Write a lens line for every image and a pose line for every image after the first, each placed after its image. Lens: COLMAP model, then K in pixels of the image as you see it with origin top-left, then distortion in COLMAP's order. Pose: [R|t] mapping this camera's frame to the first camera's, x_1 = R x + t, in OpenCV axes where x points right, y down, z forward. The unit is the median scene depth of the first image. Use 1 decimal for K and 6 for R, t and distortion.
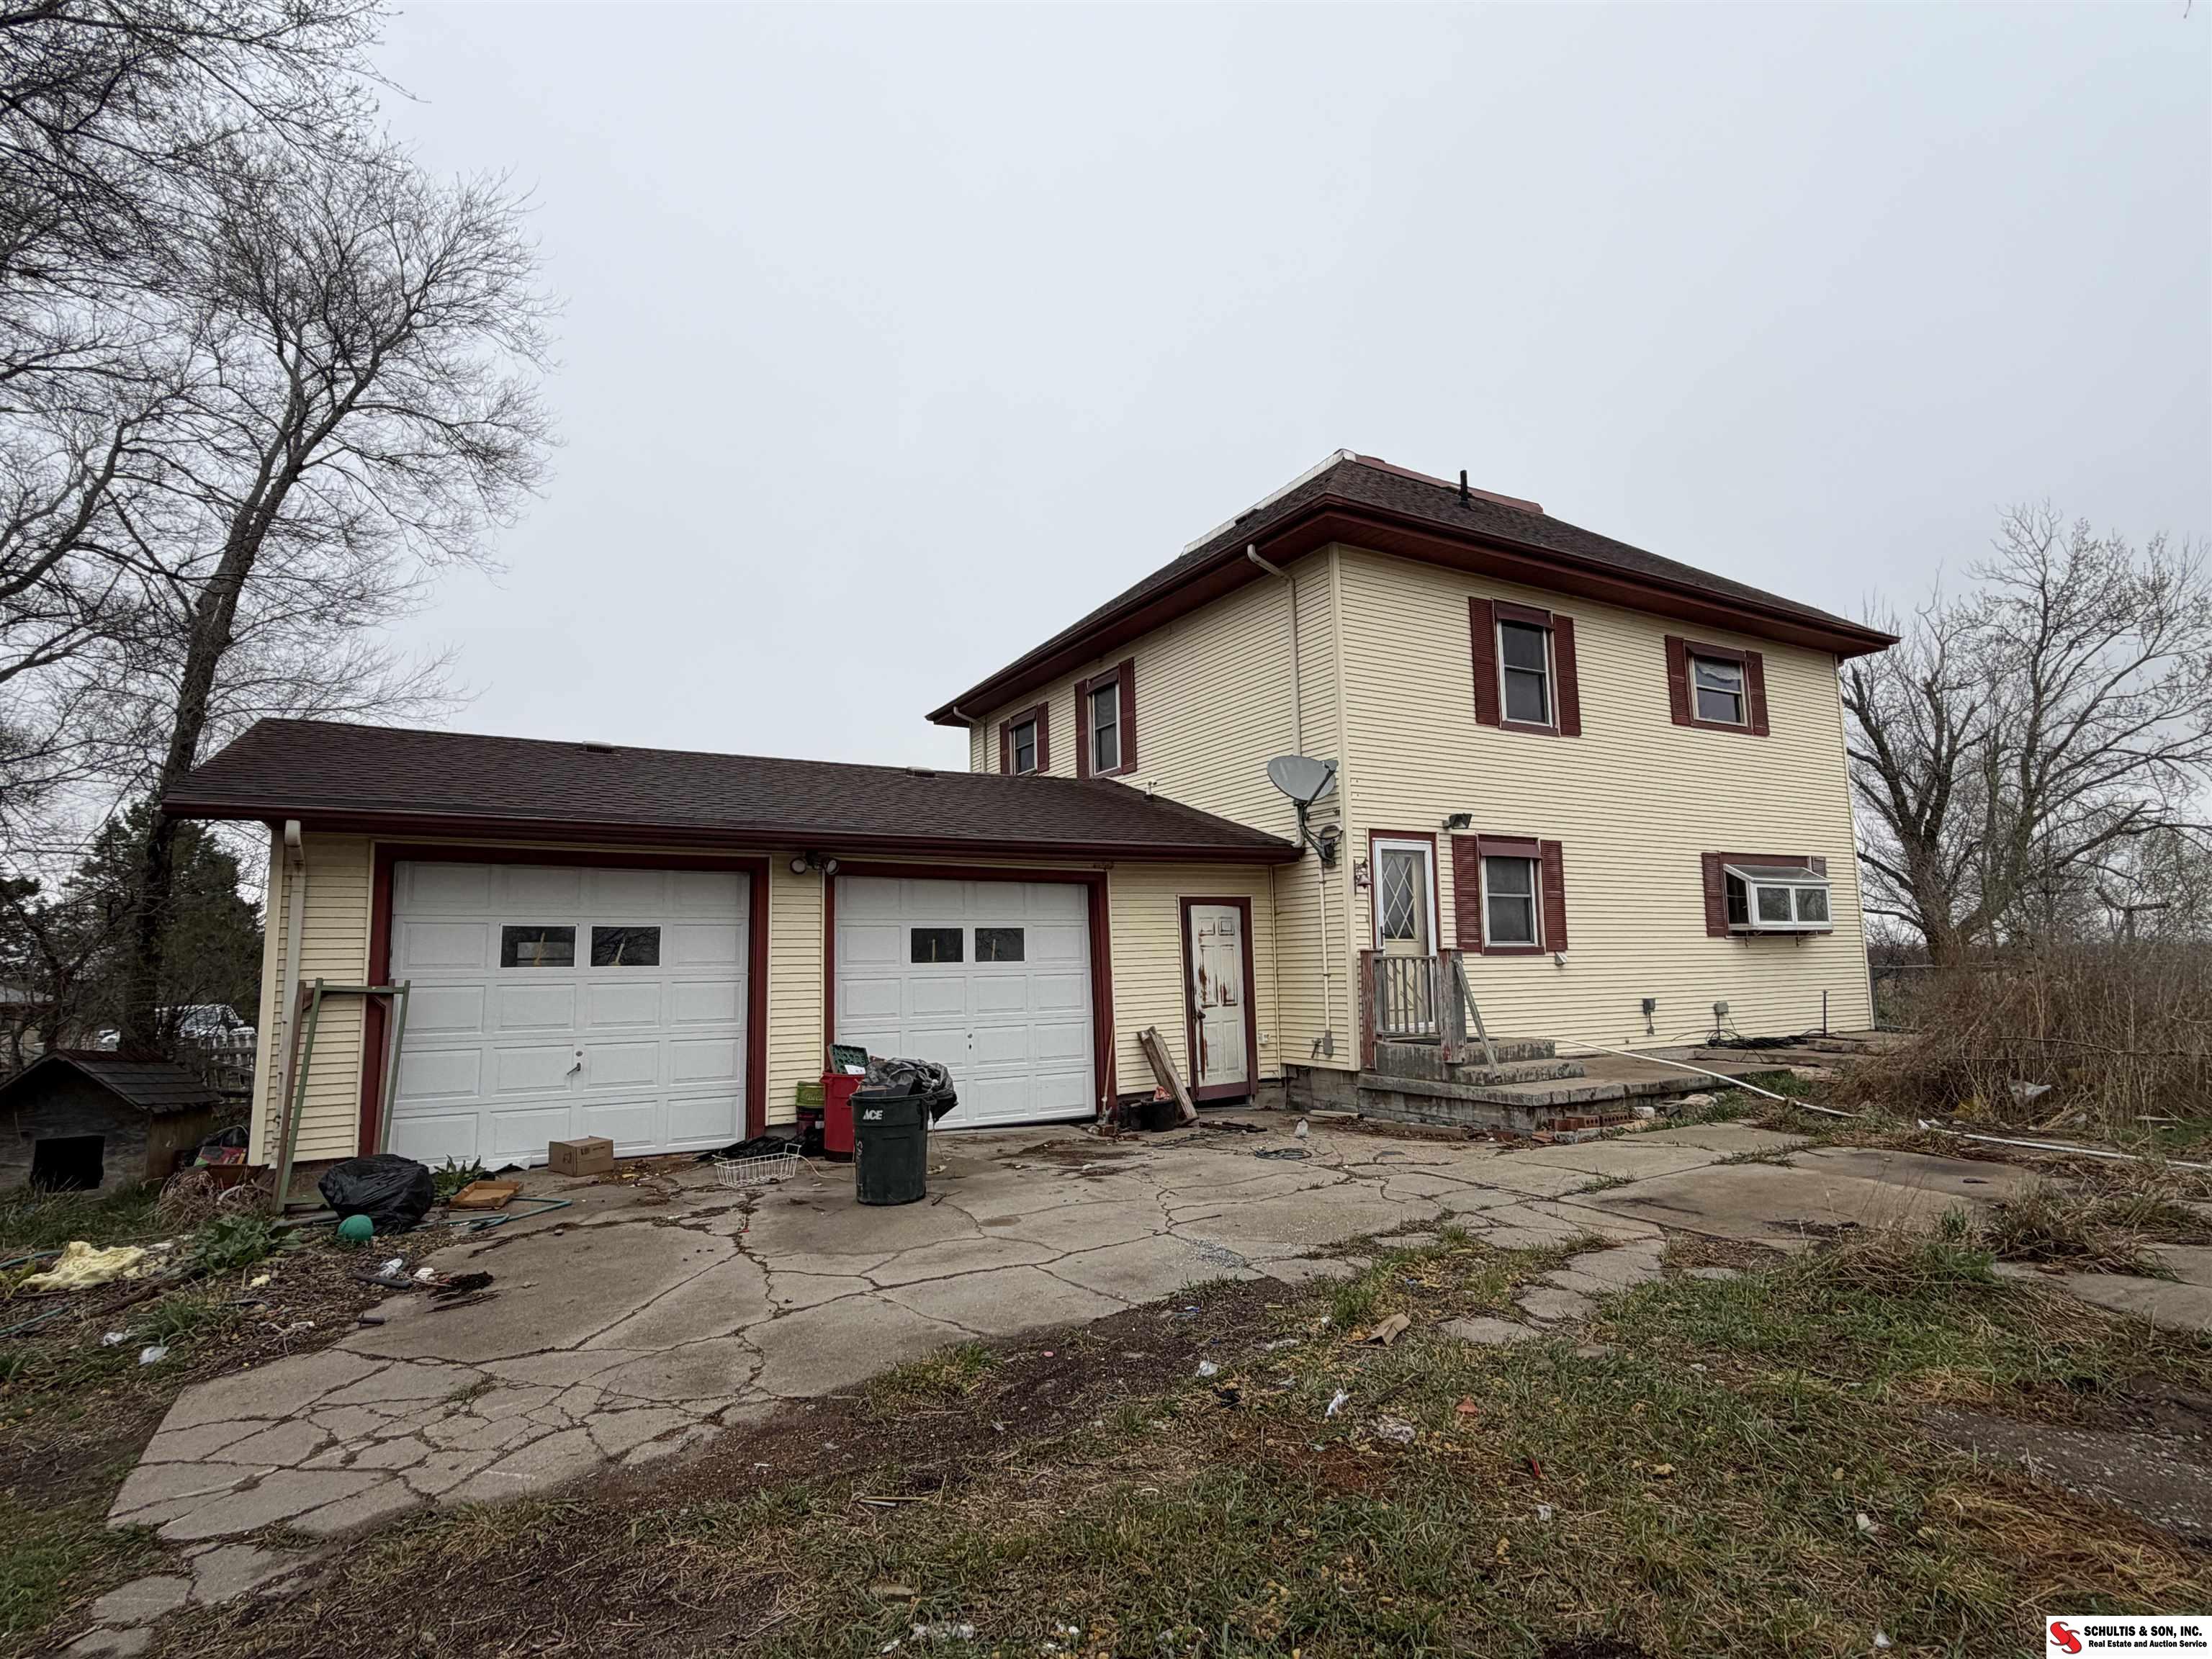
lens RADIAL K [[1149.6, 0, 1106.4], [0, 1149.6, 825.3], [0, 0, 1]] dist [0.004360, 0.000293]
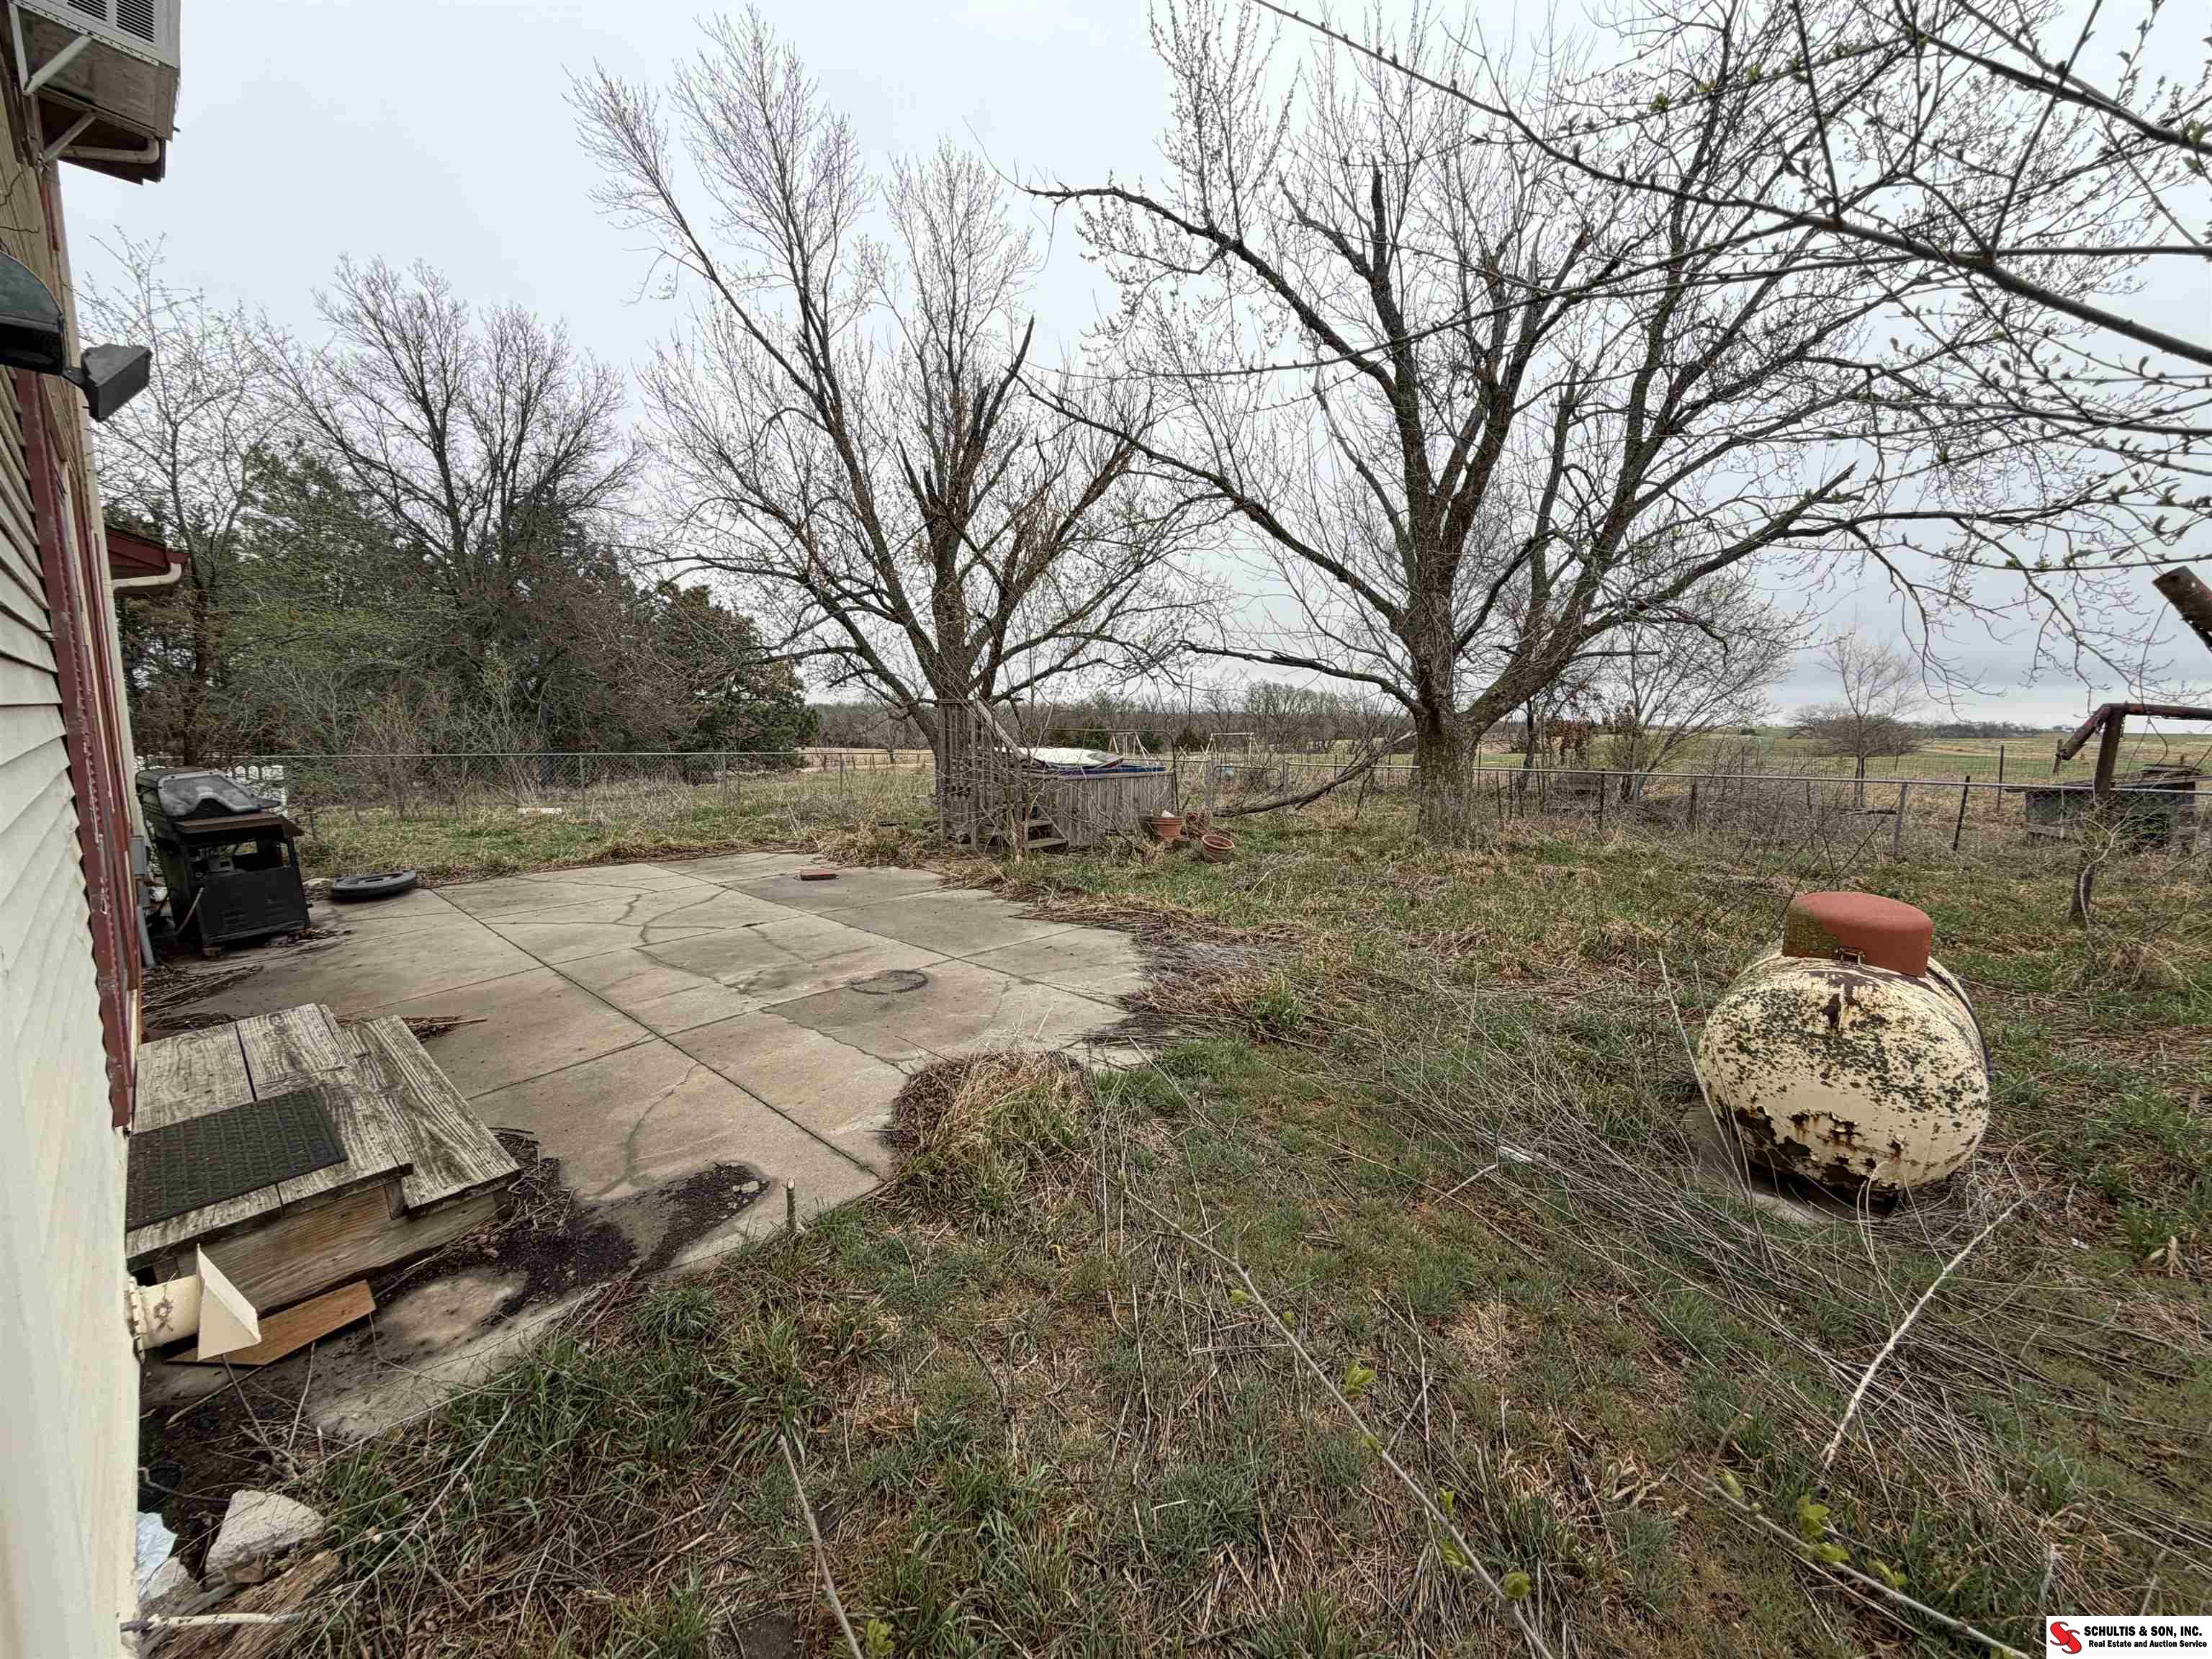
lens RADIAL K [[875.4, 0, 1101.5], [0, 875.4, 830.9], [0, 0, 1]] dist [-0.002255, -0.000203]
pose [[0.957435, -0.003400, 0.288629, 0.752250], [-0.069723, 0.967597, 0.242683, 0.093598], [-0.280101, -0.252477, 0.926174, 1.084988]]
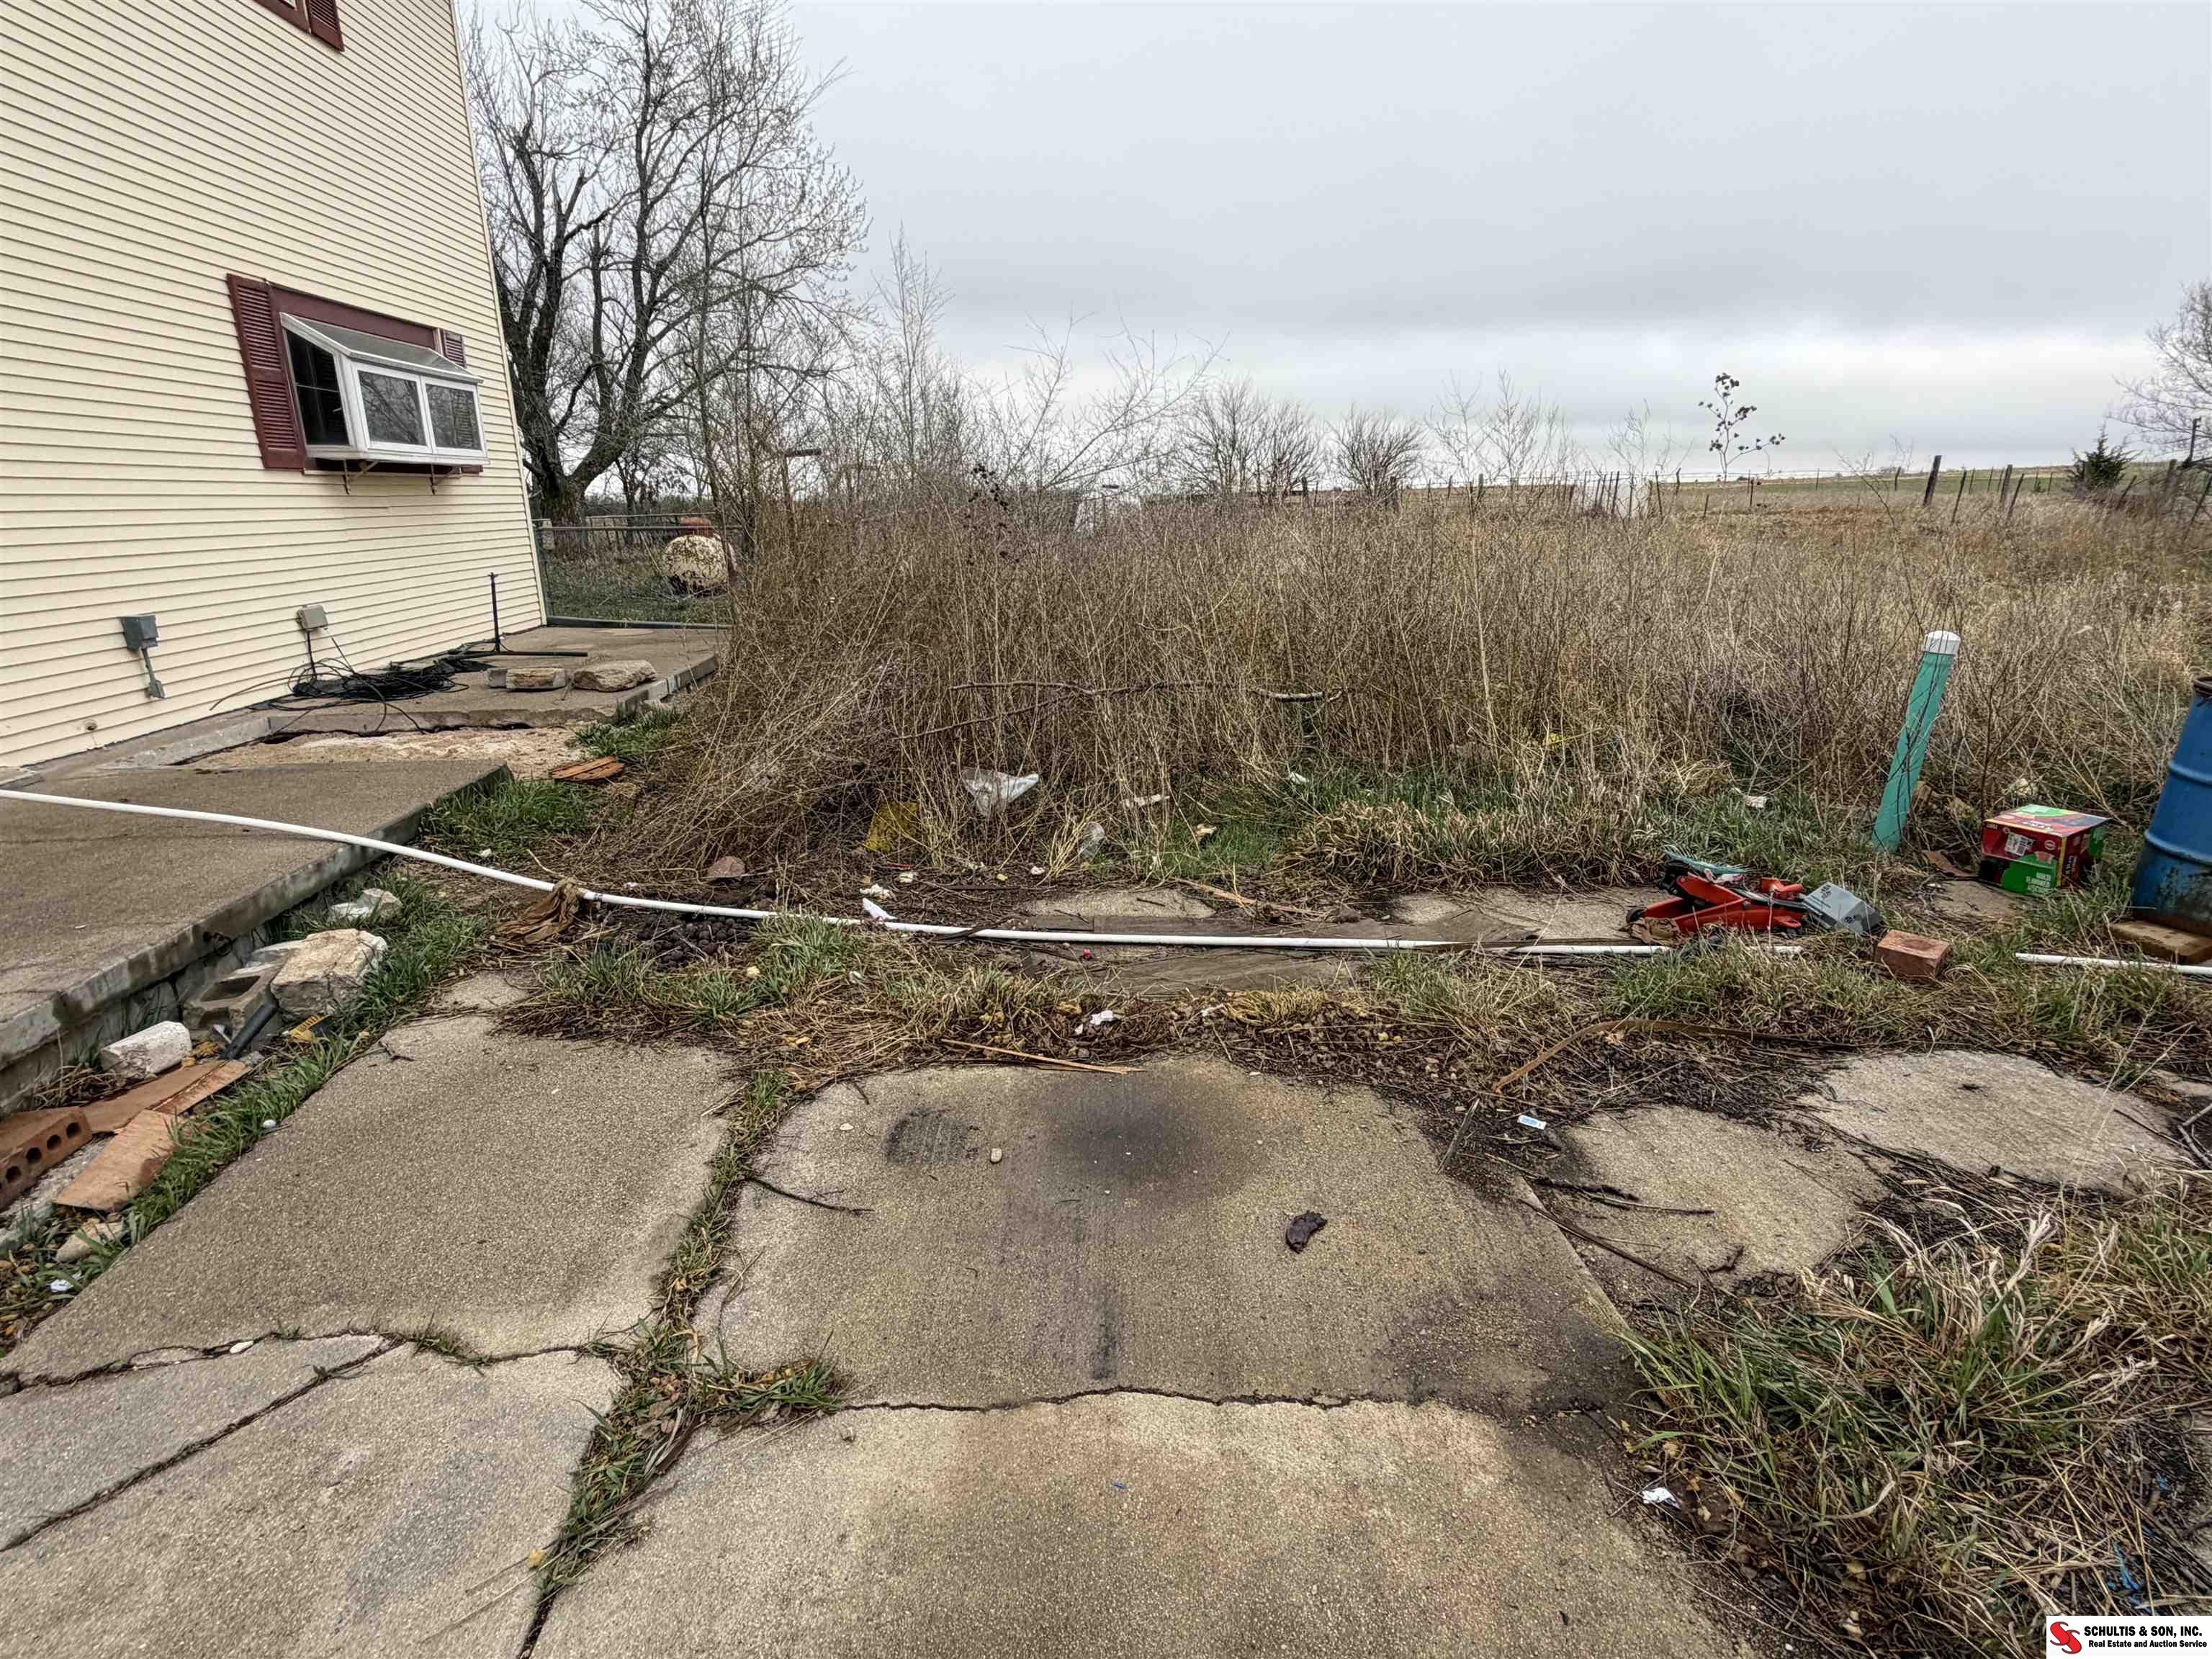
lens RADIAL K [[1149.6, 0, 1106.4], [0, 1149.6, 825.3], [0, 0, 1]] dist [0.004360, 0.000293]
pose [[0.448157, -0.236004, 0.862240, 0.224672], [-0.105658, 0.943779, 0.313238, 0.047633], [-0.887689, -0.231483, 0.398025, 0.451437]]
